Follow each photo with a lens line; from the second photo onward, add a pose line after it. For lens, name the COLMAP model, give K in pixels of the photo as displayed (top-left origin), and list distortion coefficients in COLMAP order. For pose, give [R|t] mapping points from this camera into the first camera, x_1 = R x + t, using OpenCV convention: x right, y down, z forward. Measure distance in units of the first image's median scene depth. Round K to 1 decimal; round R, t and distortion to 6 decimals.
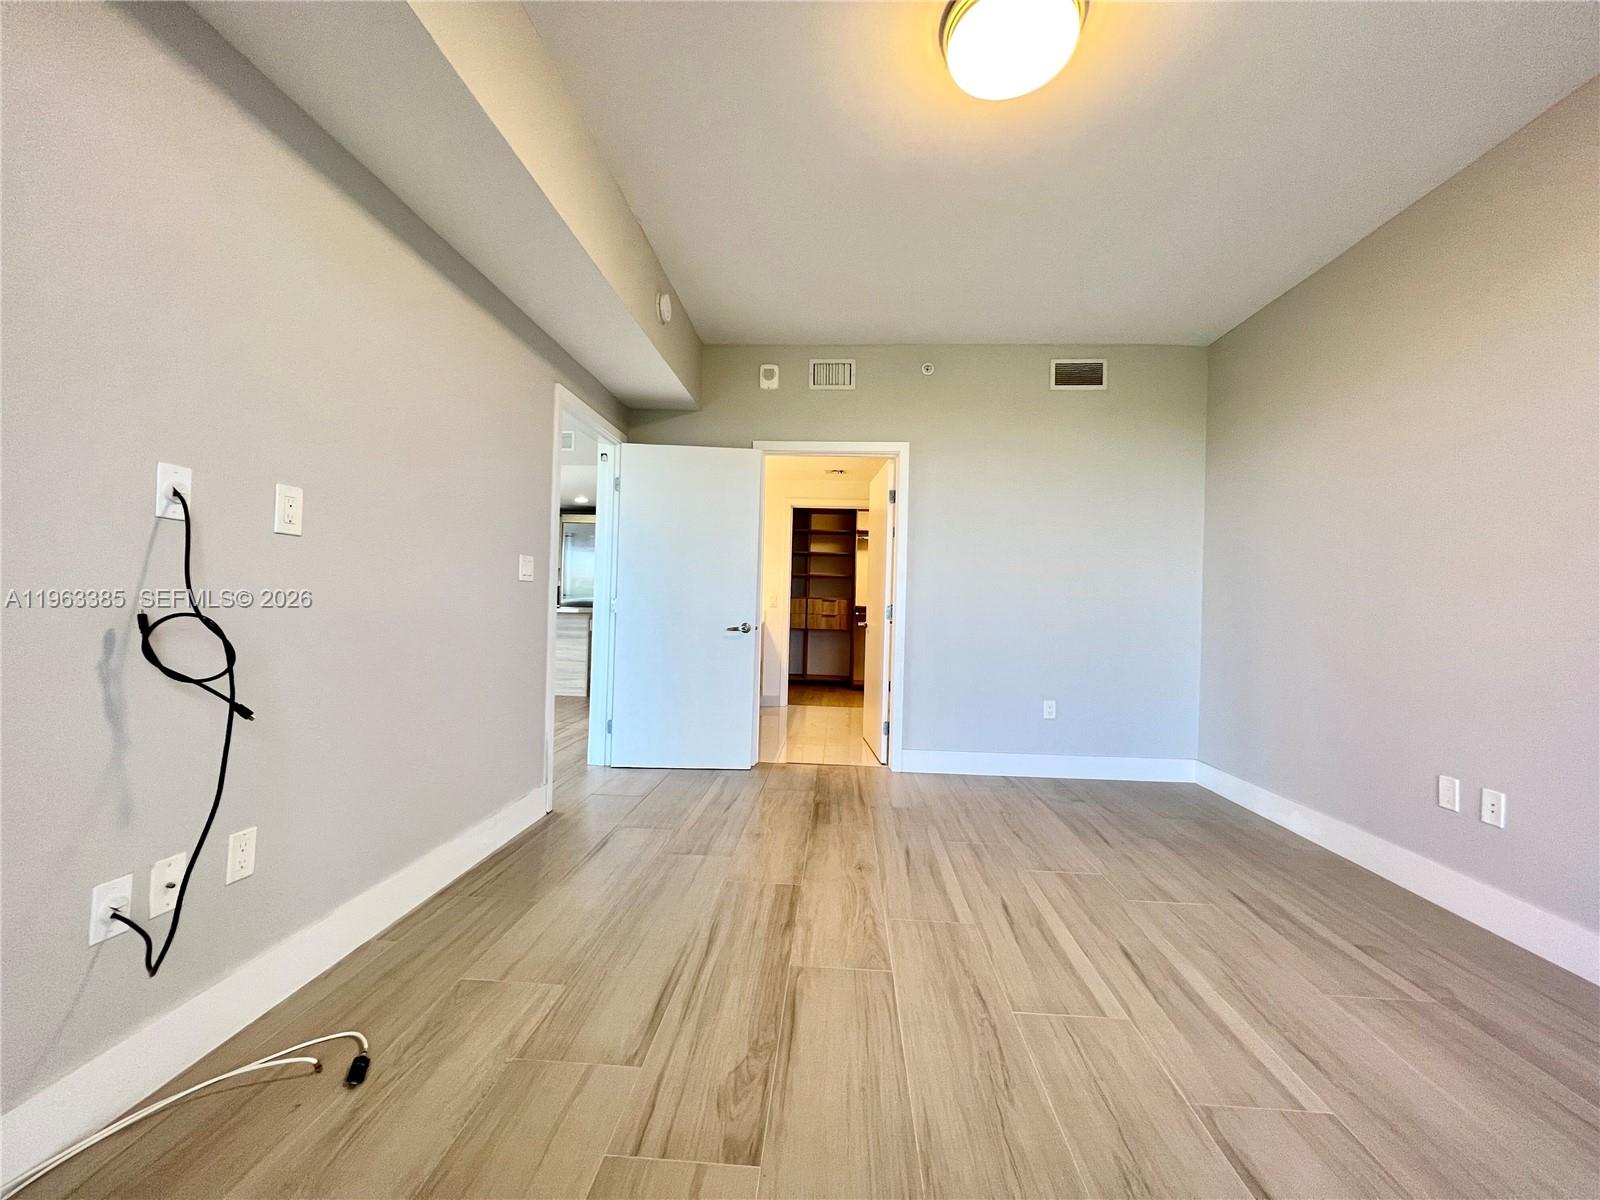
lens RADIAL K [[640.0, 0, 811.0], [0, 640.0, 598.8], [0, 0, 1]] dist [-0.001475, 0.000130]
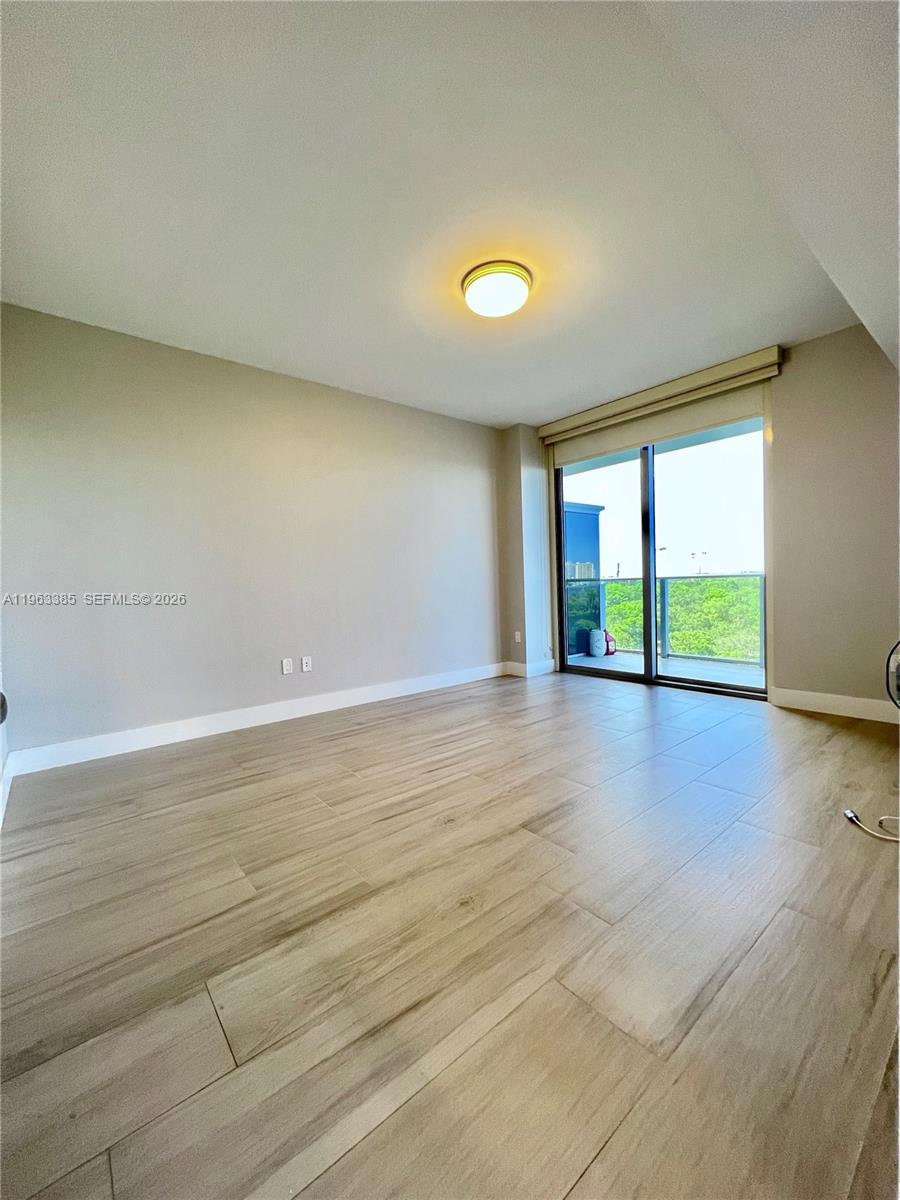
lens RADIAL K [[478.3, 0, 446.7], [0, 478.3, 602.9], [0, 0, 1]] dist [0.001224, 0.000162]
pose [[-0.667309, -0.033059, 0.744047, -0.608299], [0.008990, 0.998584, 0.052431, 0.010406], [-0.744727, 0.041676, -0.666067, 1.819761]]
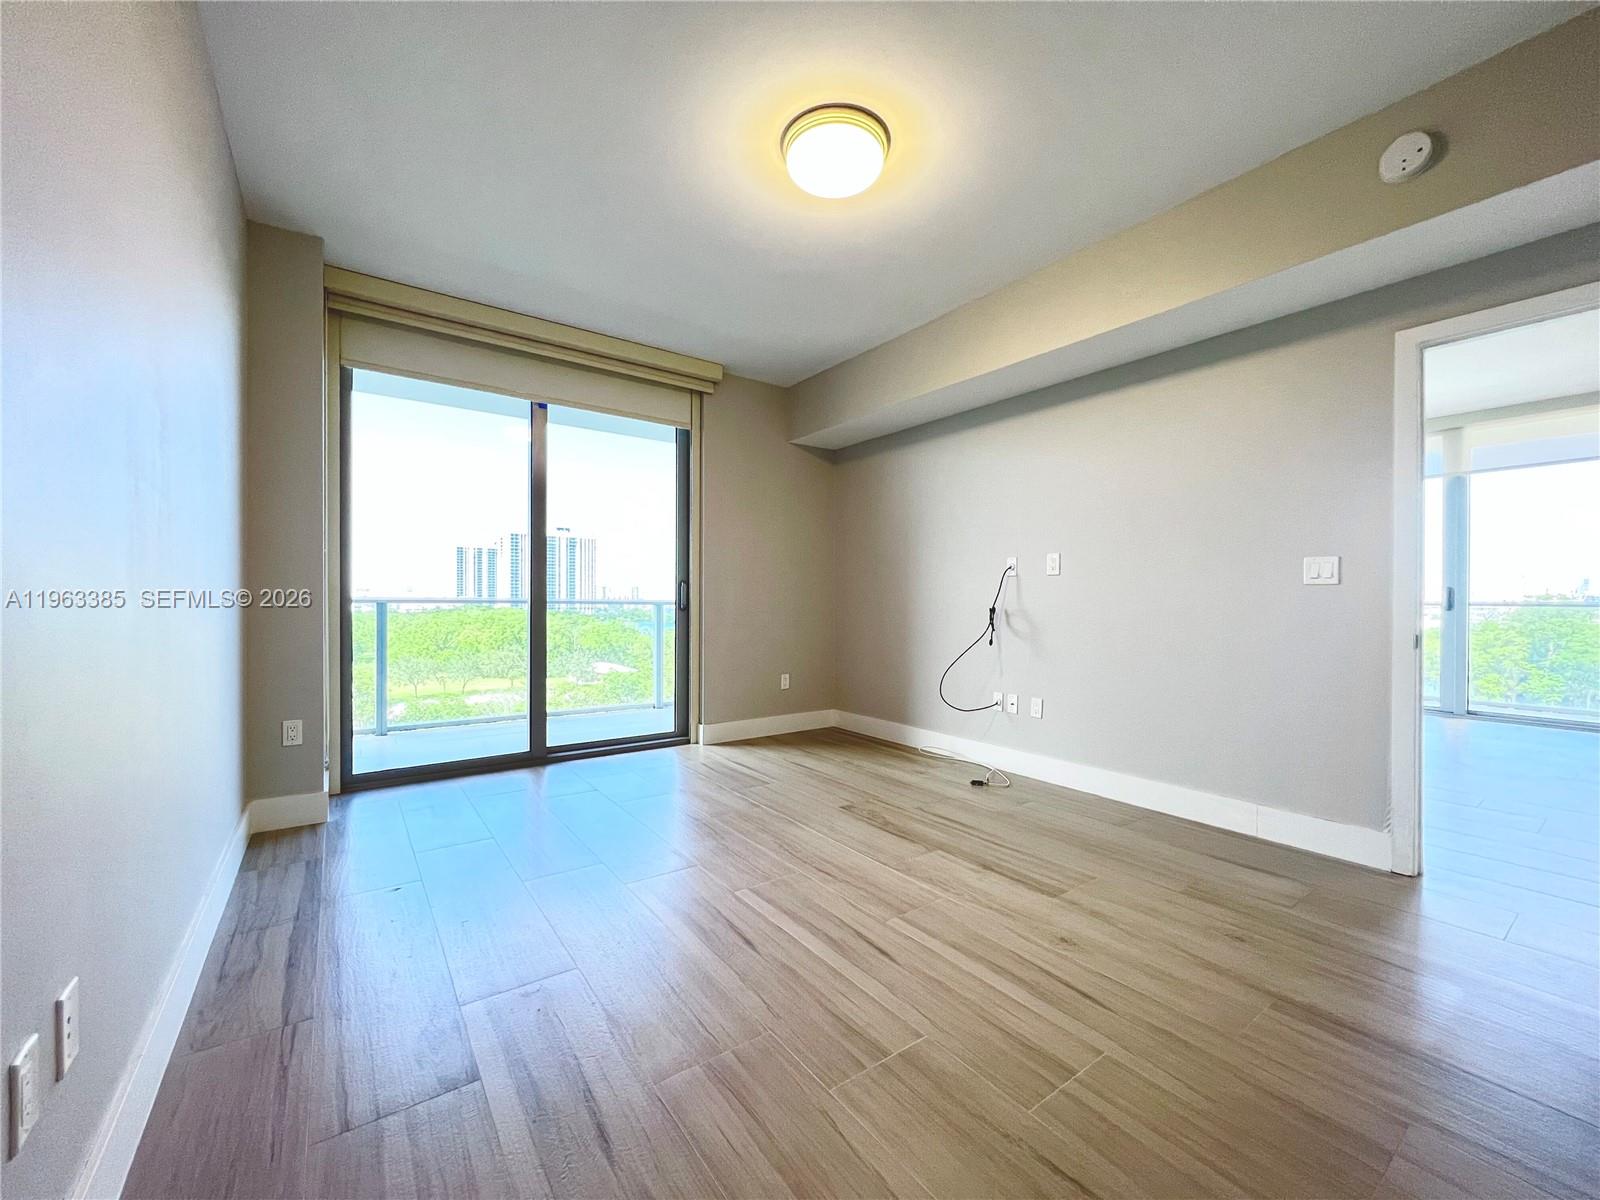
lens RADIAL K [[637.7, 0, 801.6], [0, 637.7, 605.5], [0, 0, 1]] dist [0.001224, 0.000162]
pose [[-0.780342, -0.025746, -0.624823, 0.970694], [-0.020860, 0.999668, -0.015140, 0.041884], [0.625005, 0.001219, -0.780619, 1.667303]]
